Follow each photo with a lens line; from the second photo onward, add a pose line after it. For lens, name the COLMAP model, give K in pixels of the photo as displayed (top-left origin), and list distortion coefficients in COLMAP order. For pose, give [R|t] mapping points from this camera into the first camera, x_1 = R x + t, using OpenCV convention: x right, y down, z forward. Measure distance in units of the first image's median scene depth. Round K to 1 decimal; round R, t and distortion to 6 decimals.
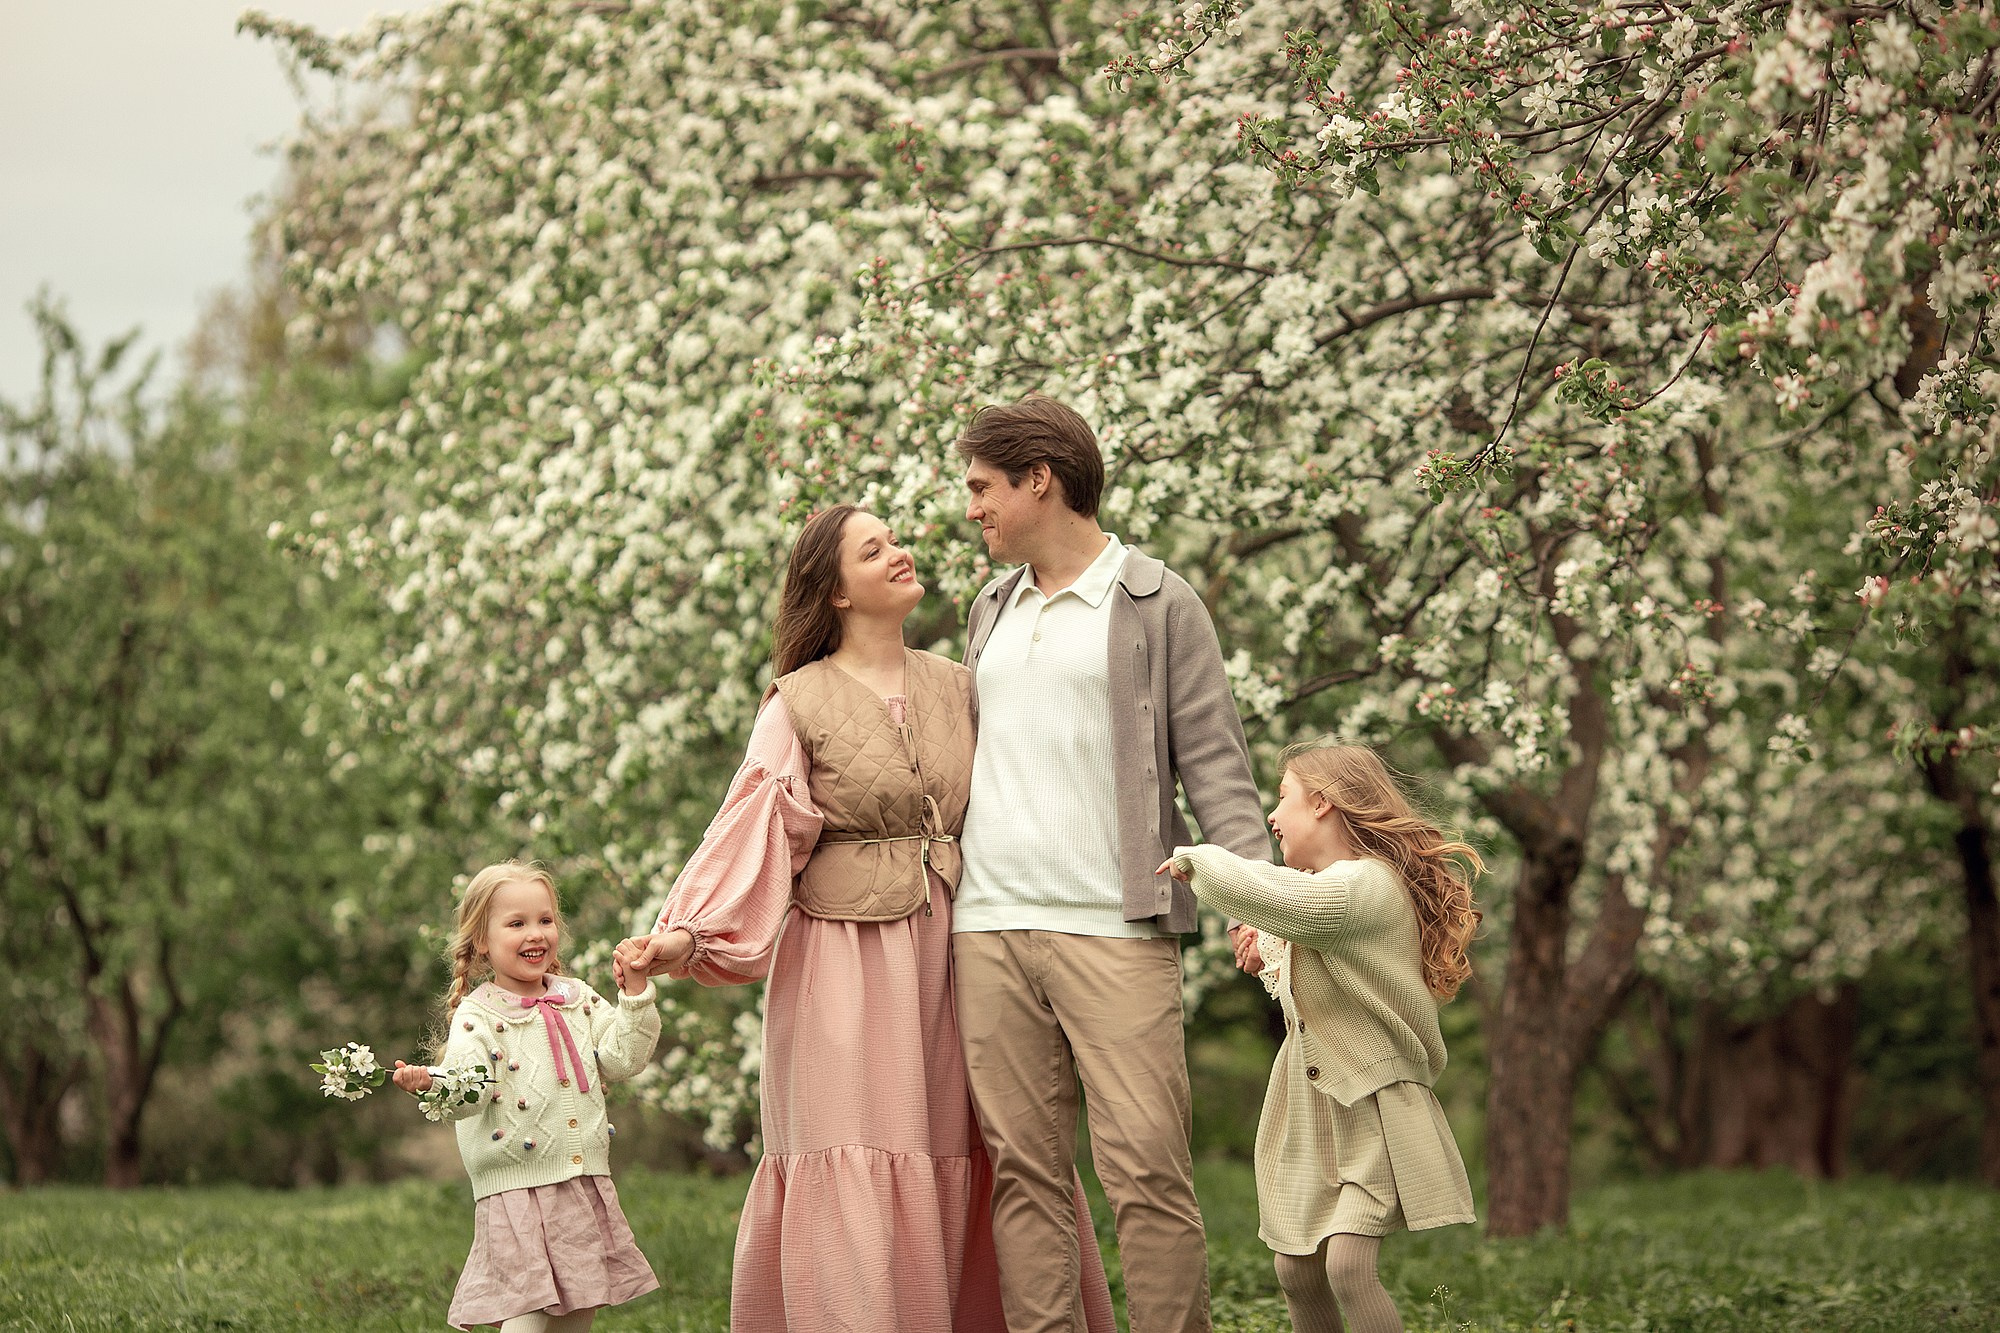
lens RADIAL K [[7765.3, 0, 1000.0], [0, 7765.3, 666.5], [0, 0, 1]] dist [-0.896793, 78.768248]
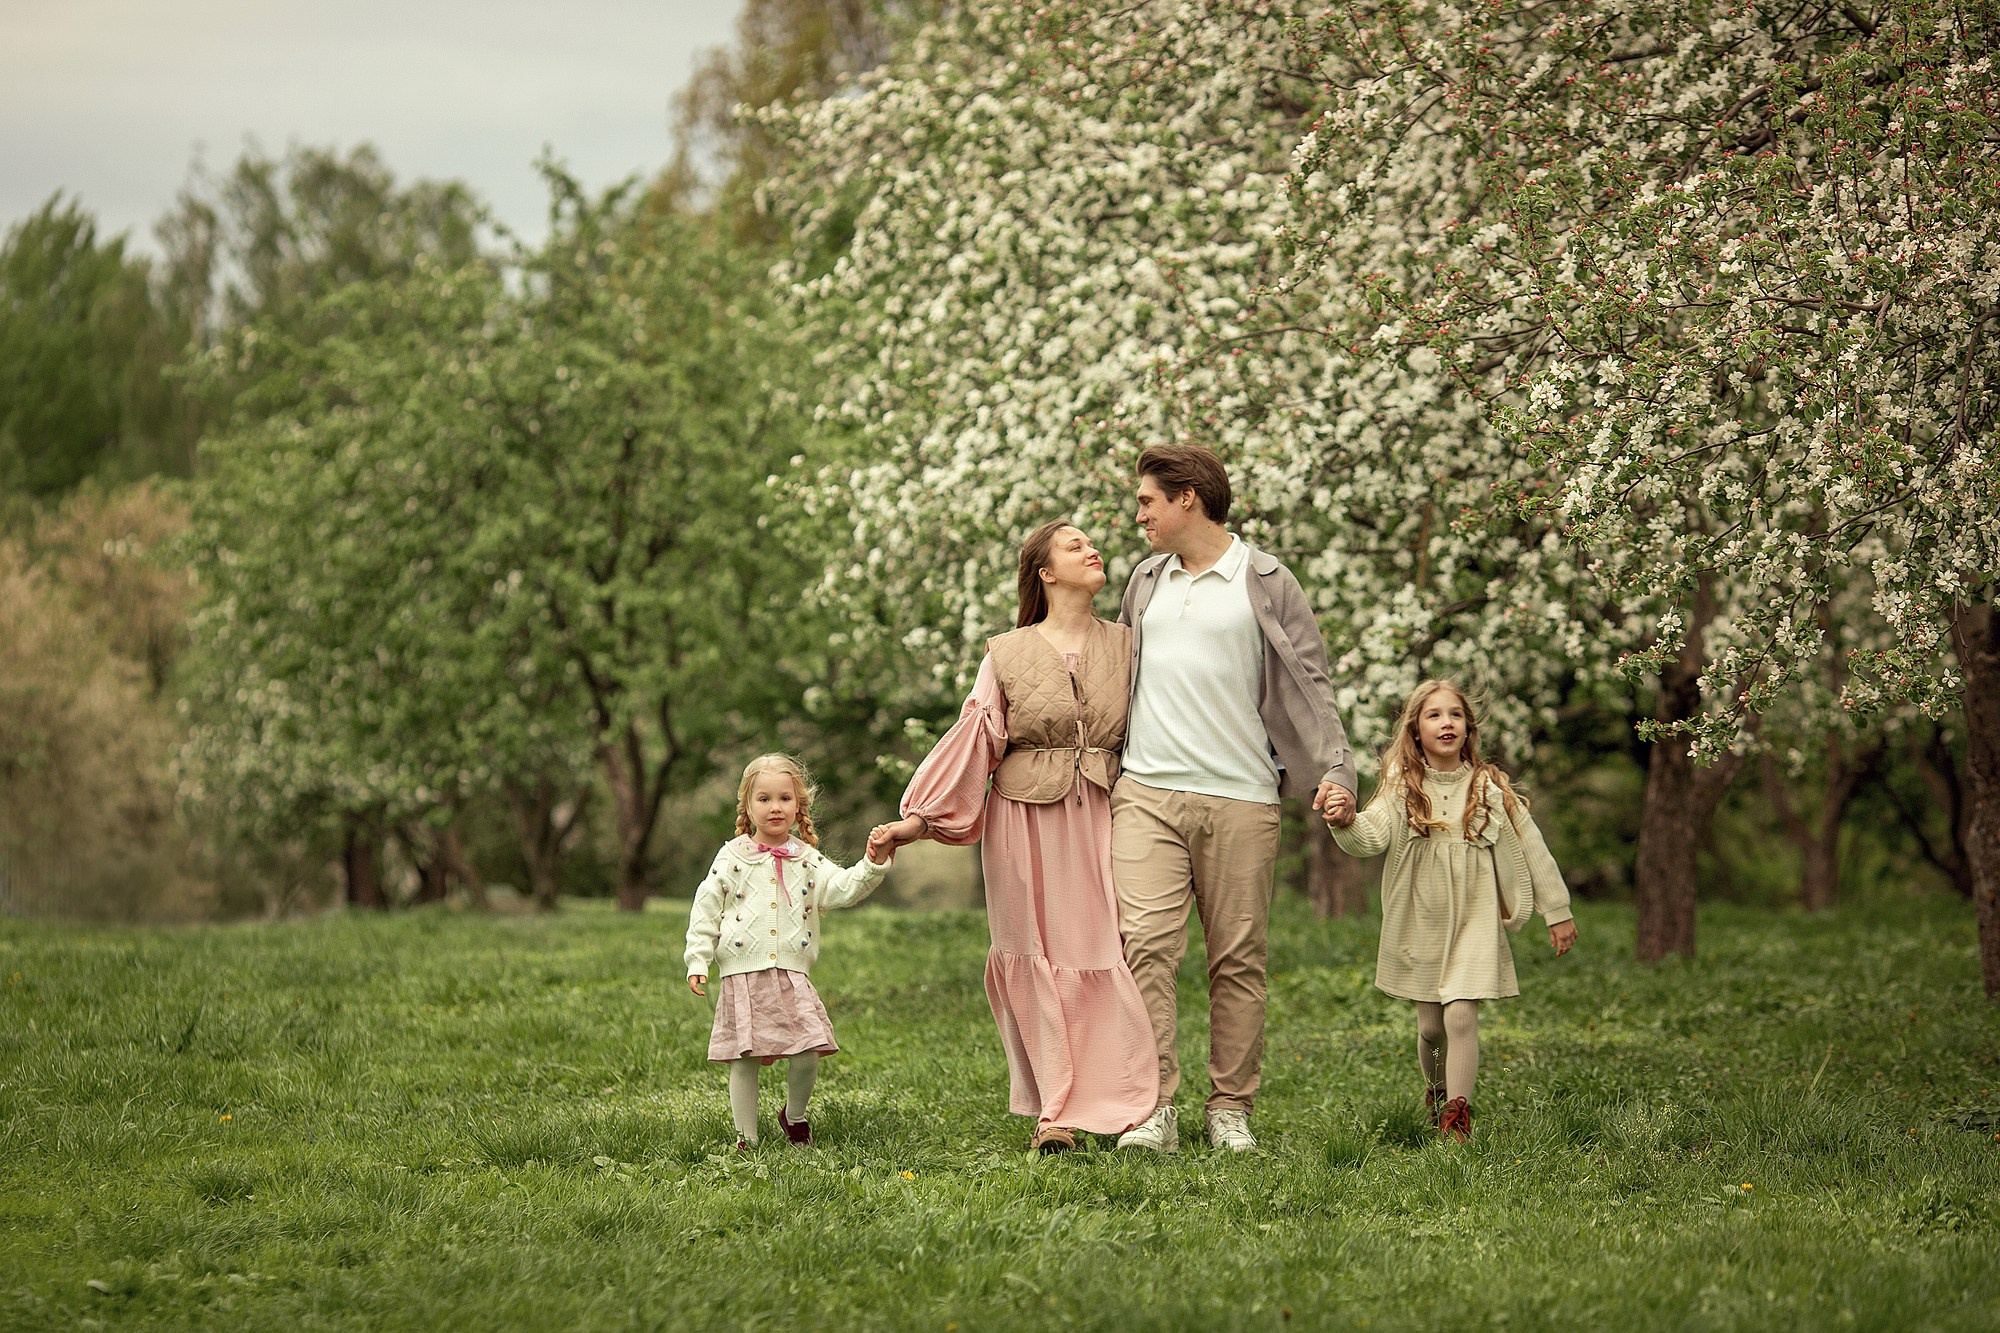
lens RADIAL K [[7743.4, 0, 1000.0], [0, 7743.4, 666.5], [0, 0, 1]] dist [2.078025, 0.297124]
pose [[0.997978, -0.020227, -0.060263, 0.034355], [0.022600, 0.998985, 0.038954, -0.037683], [0.059414, -0.040237, 0.997422, -0.426290]]
